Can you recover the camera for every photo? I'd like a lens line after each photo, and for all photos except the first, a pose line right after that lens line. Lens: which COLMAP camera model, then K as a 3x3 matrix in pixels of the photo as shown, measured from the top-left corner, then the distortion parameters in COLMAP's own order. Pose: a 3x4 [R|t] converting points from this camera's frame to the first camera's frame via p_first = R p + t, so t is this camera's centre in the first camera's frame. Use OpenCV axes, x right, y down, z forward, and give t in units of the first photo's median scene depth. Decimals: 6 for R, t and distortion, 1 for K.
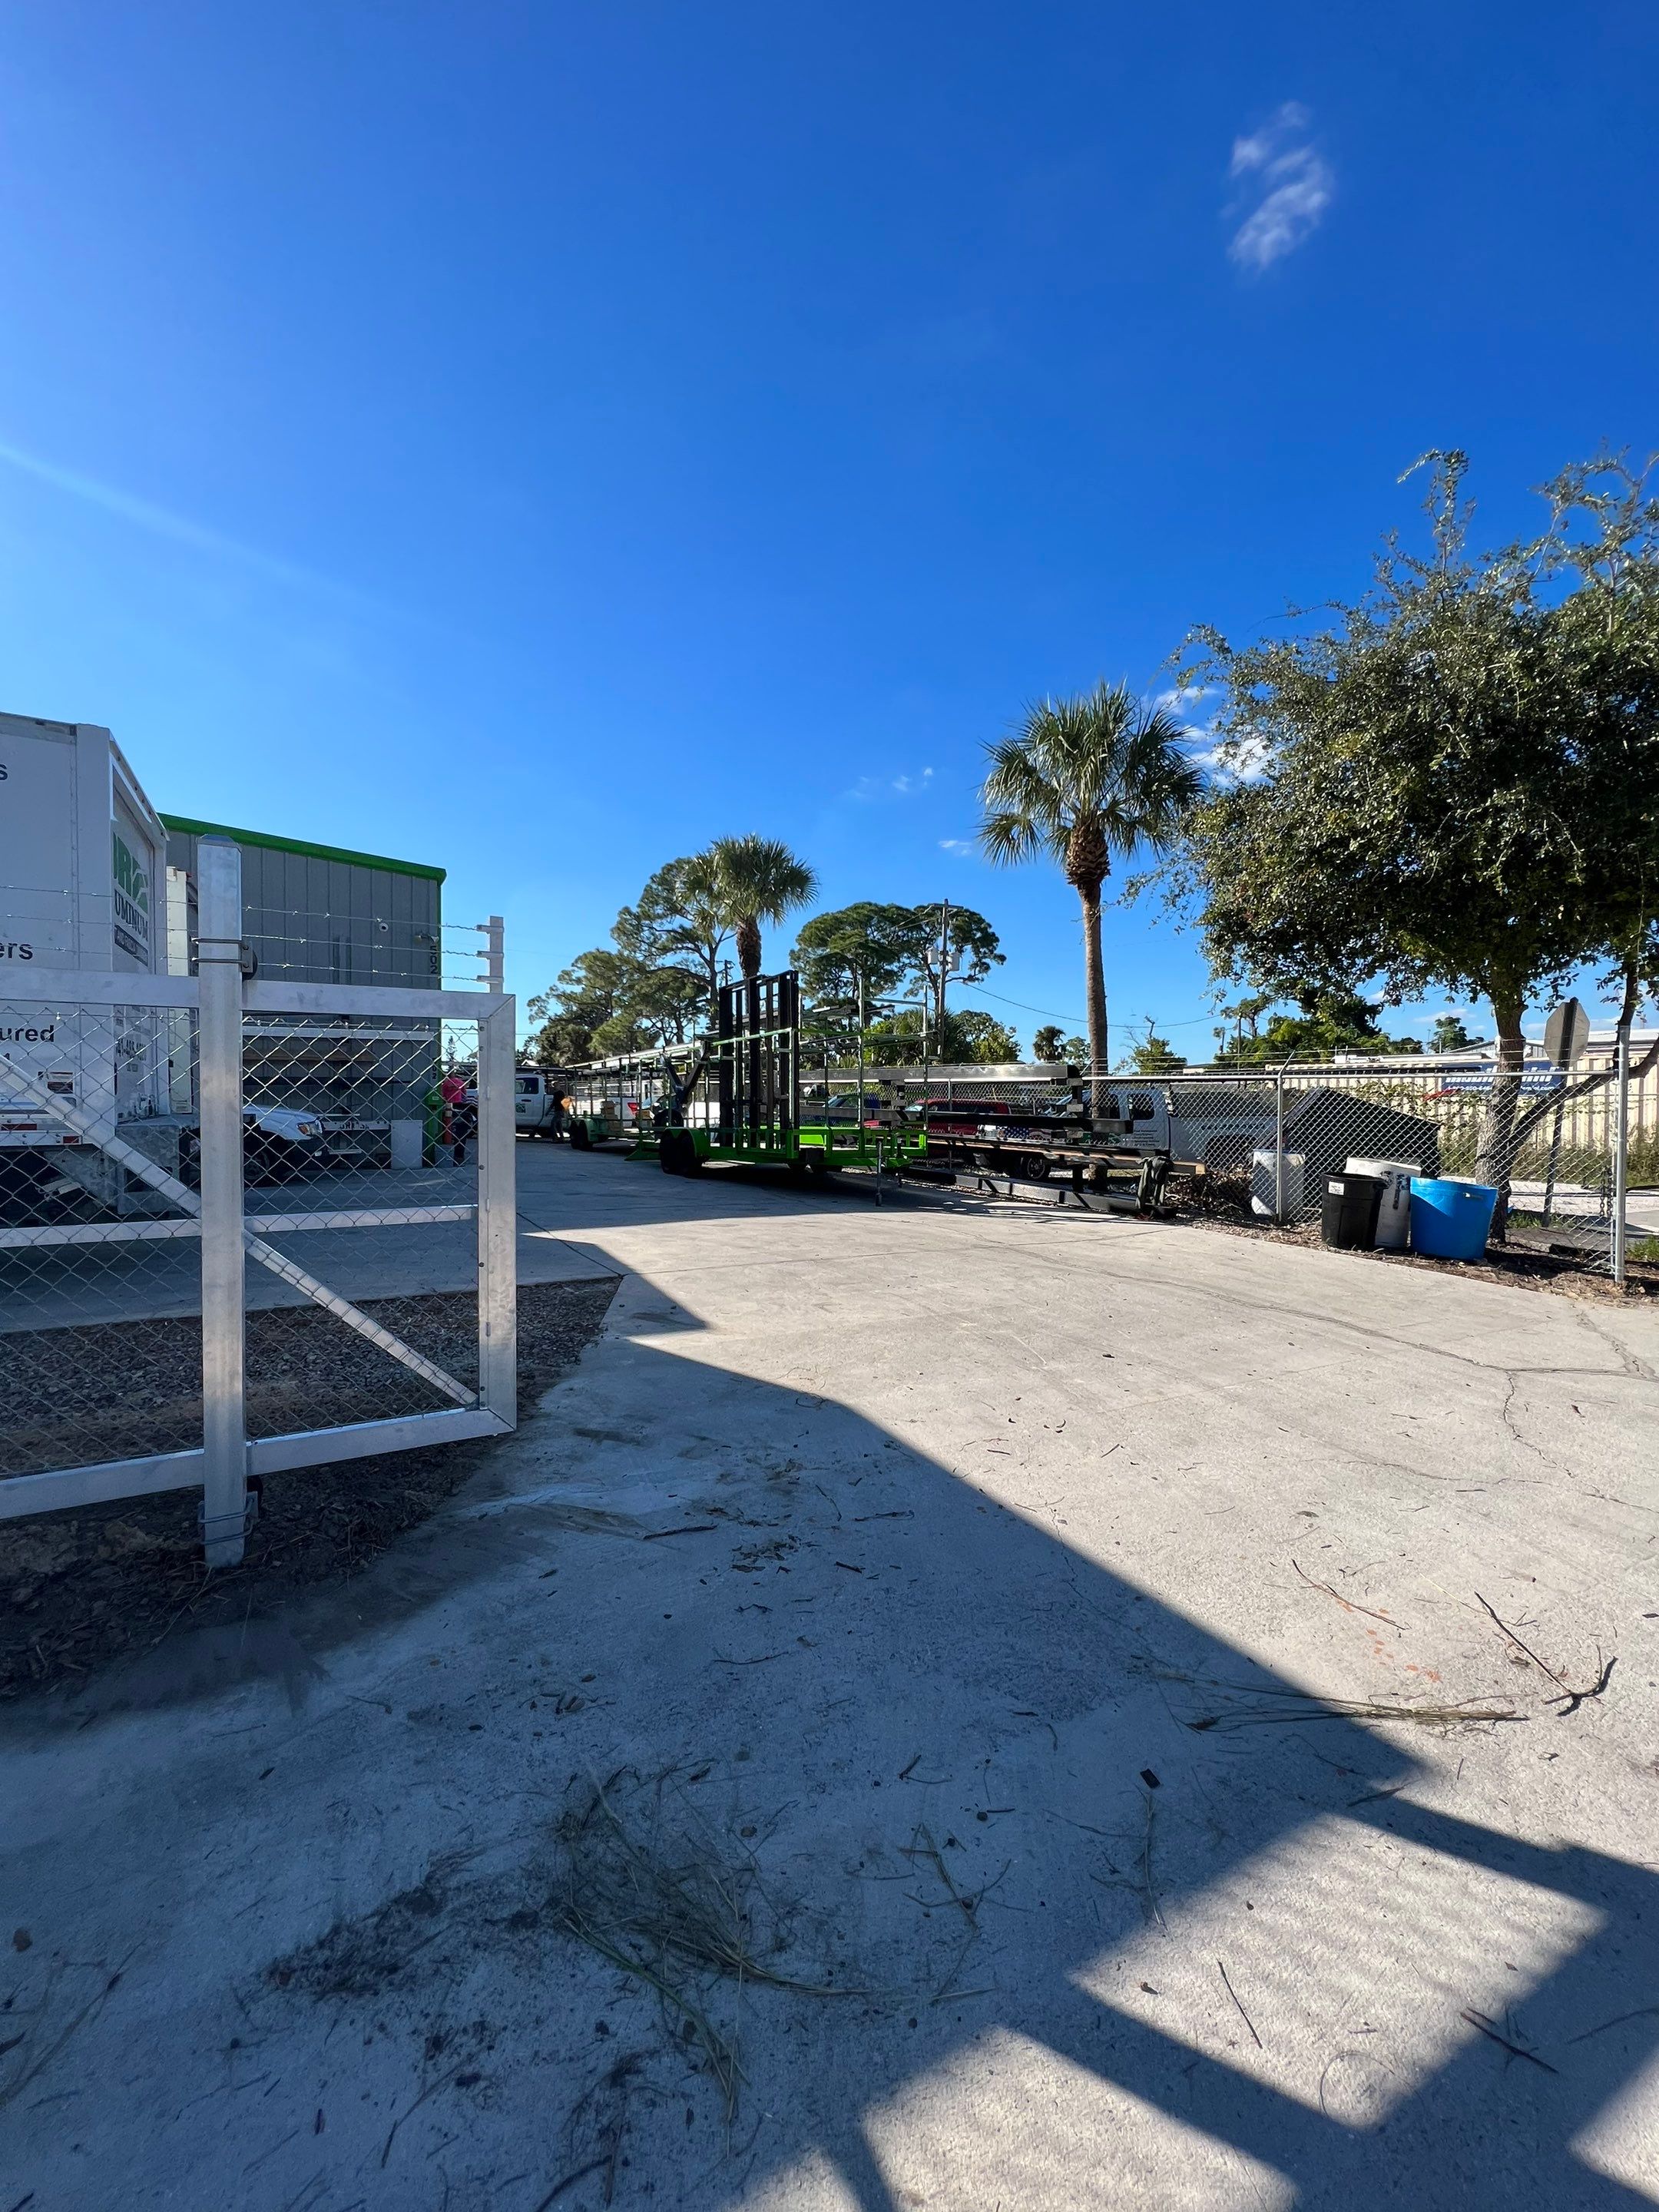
lens RADIAL K [[882.1, 0, 827.9], [0, 882.1, 1111.4], [0, 0, 1]] dist [-0.001610, 0.000014]
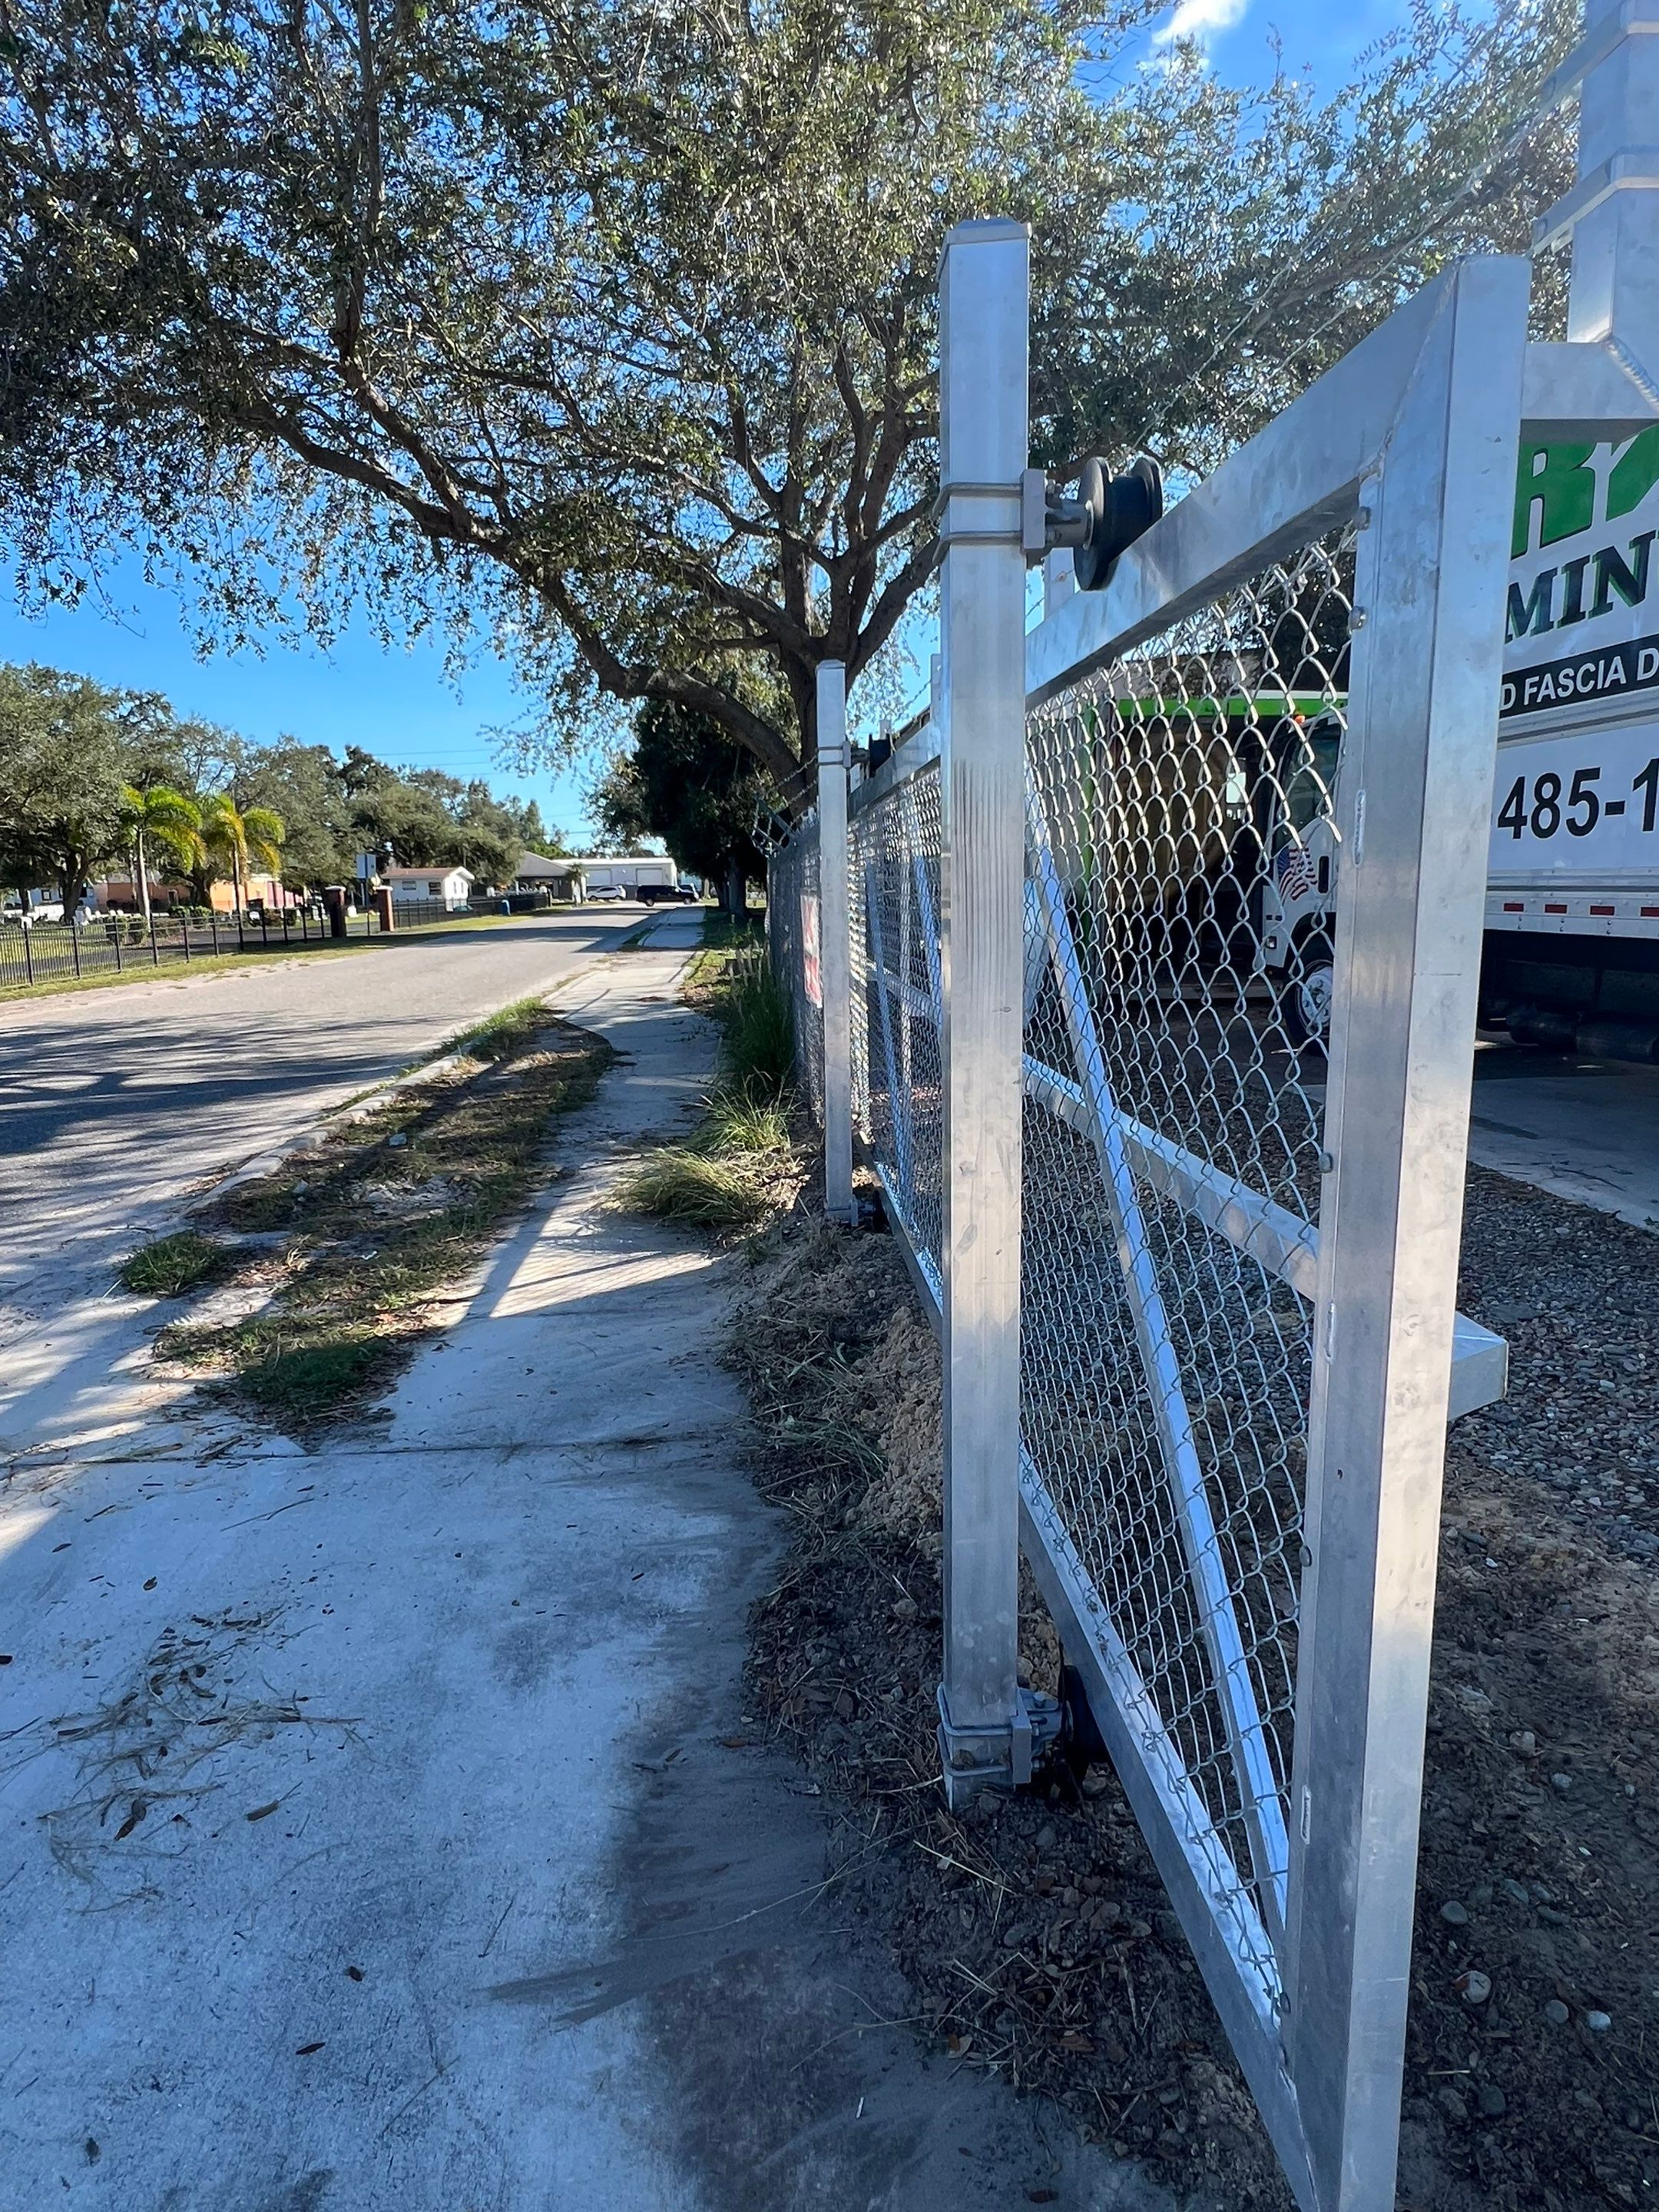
lens RADIAL K [[1301.8, 0, 829.5], [0, 1301.8, 1106.0], [0, 0, 1]] dist [-0.001615, -0.001360]
pose [[-0.432261, 0.156768, -0.888017, -0.014564], [0.000077, 0.984779, 0.173812, -0.004745], [0.901749, 0.075064, -0.425694, 0.414636]]
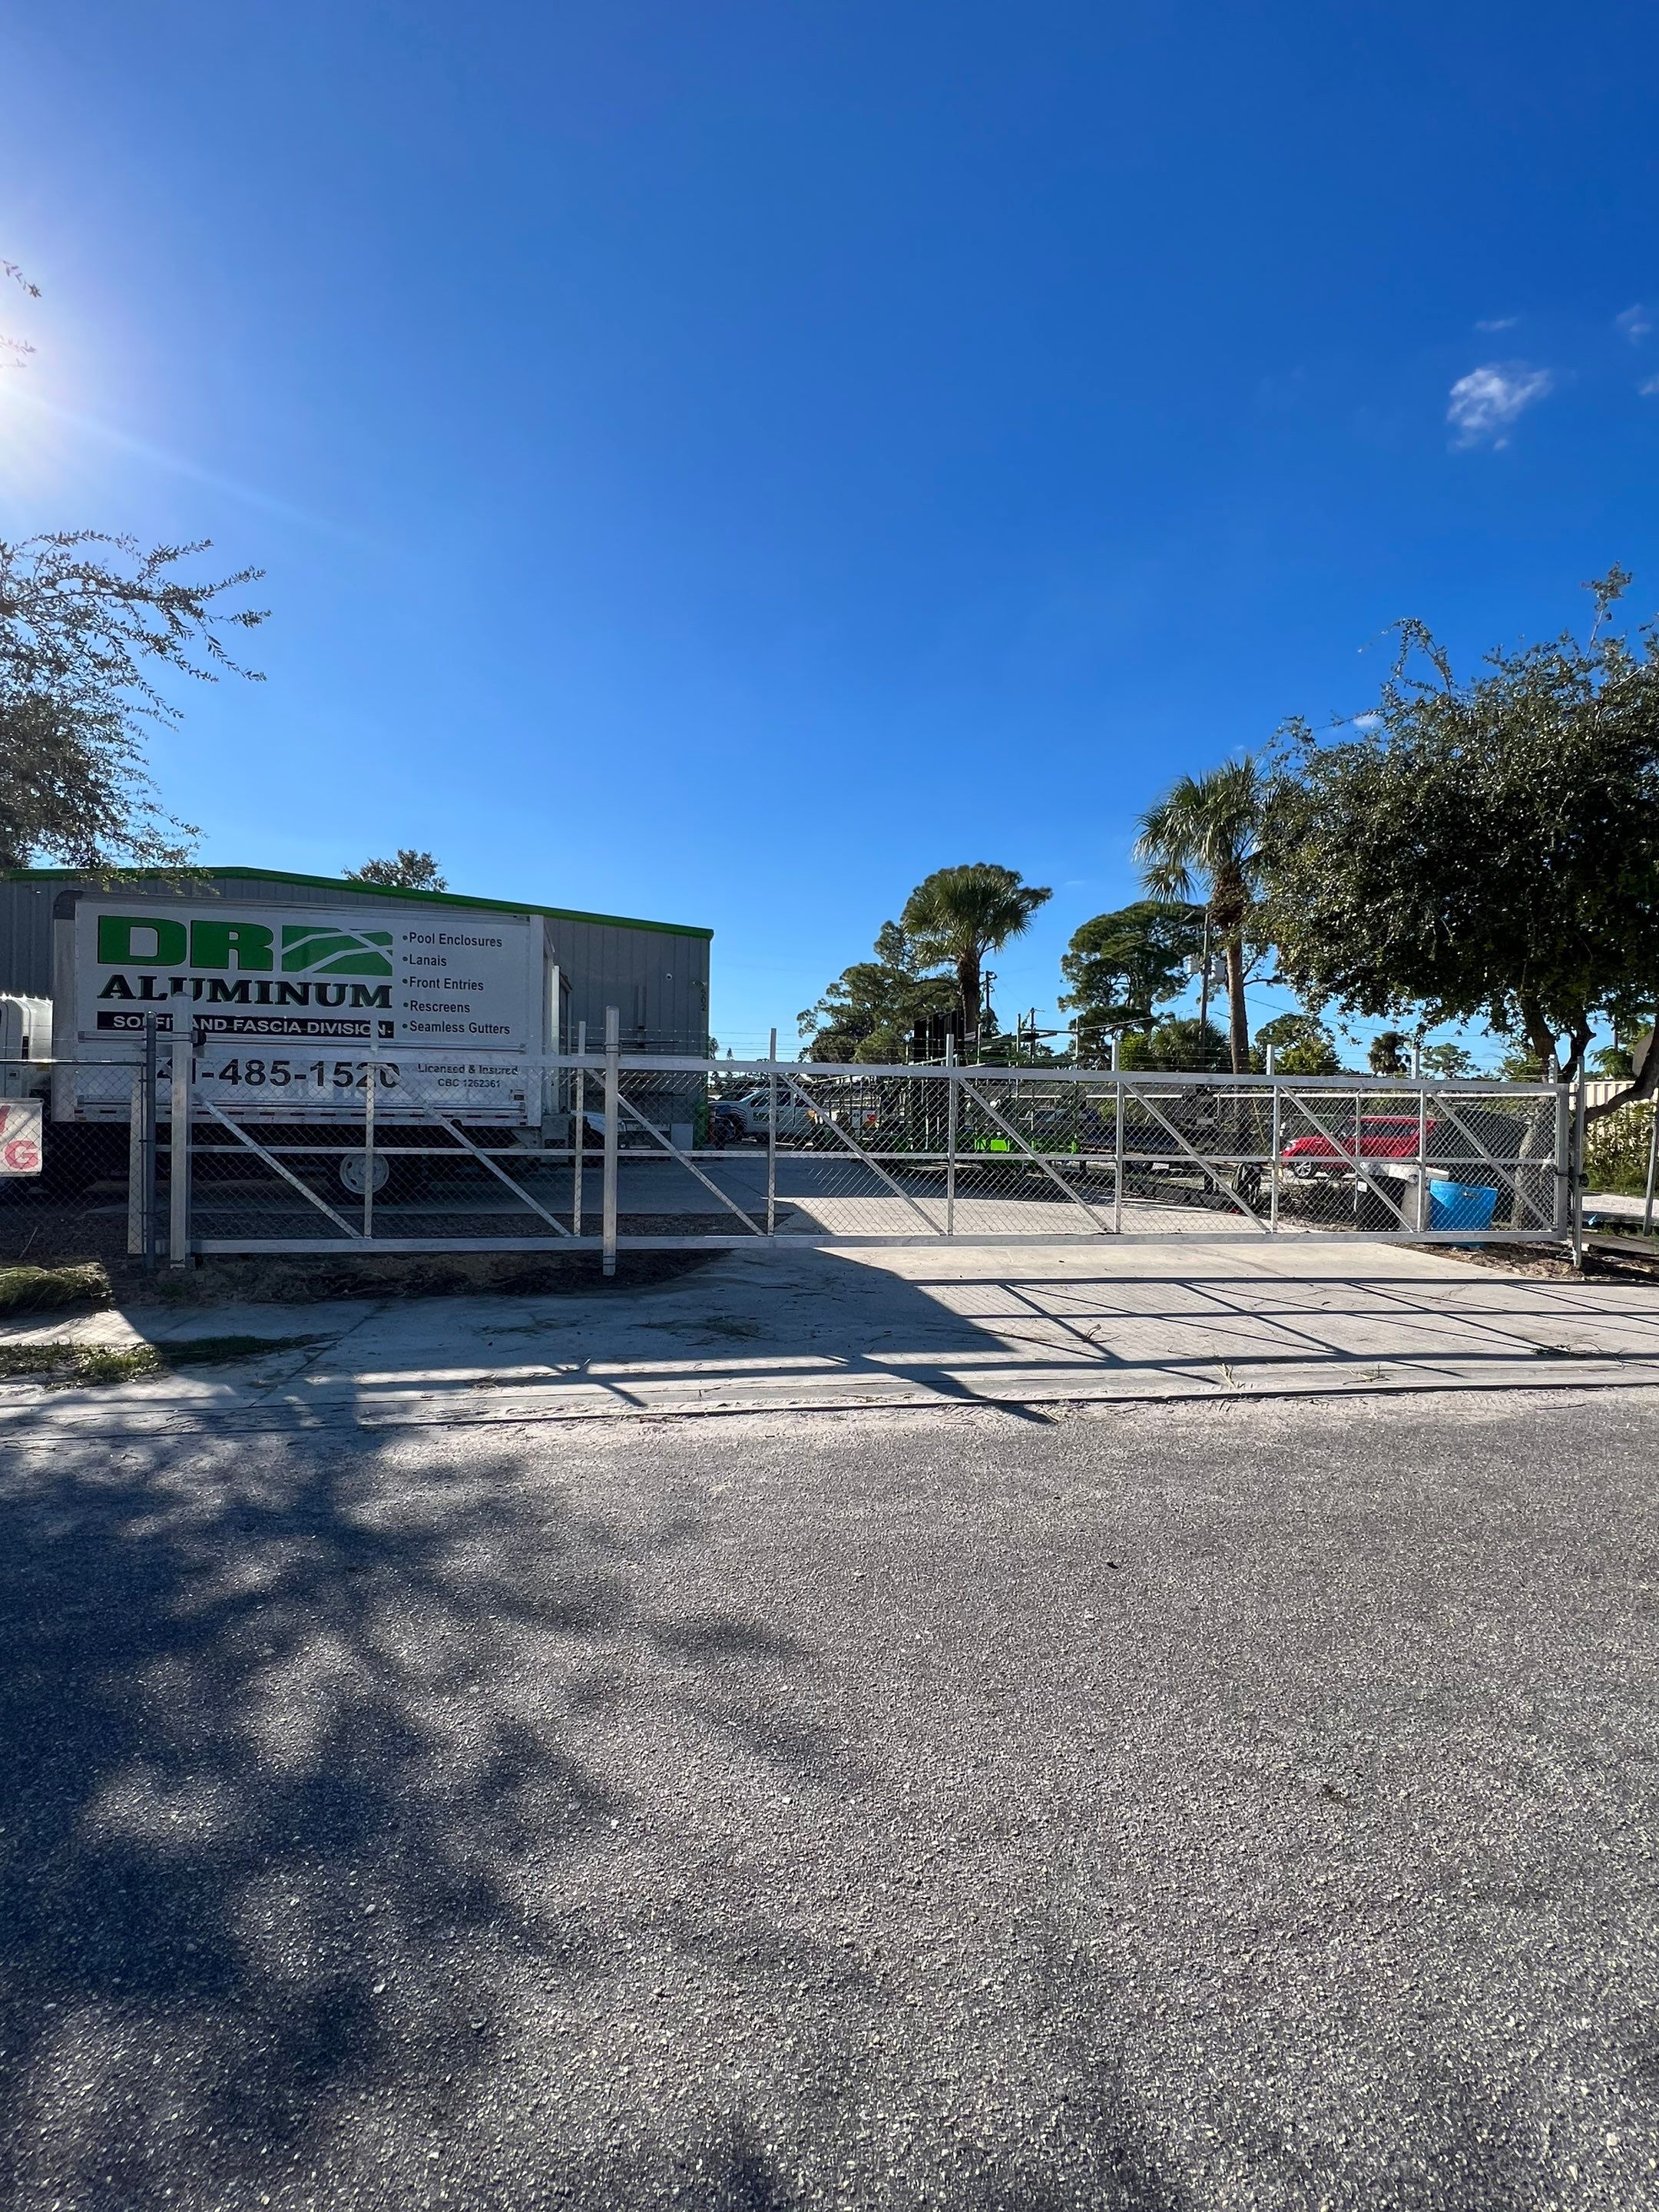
lens RADIAL K [[981.2, 0, 826.7], [0, 981.2, 1115.9], [0, 0, 1]] dist [-0.000580, -0.000092]
pose [[0.953846, 0.012623, -0.300031, 0.289736], [-0.016570, 0.999806, -0.010614, 0.016715], [0.299839, 0.015096, 0.953870, -0.572826]]
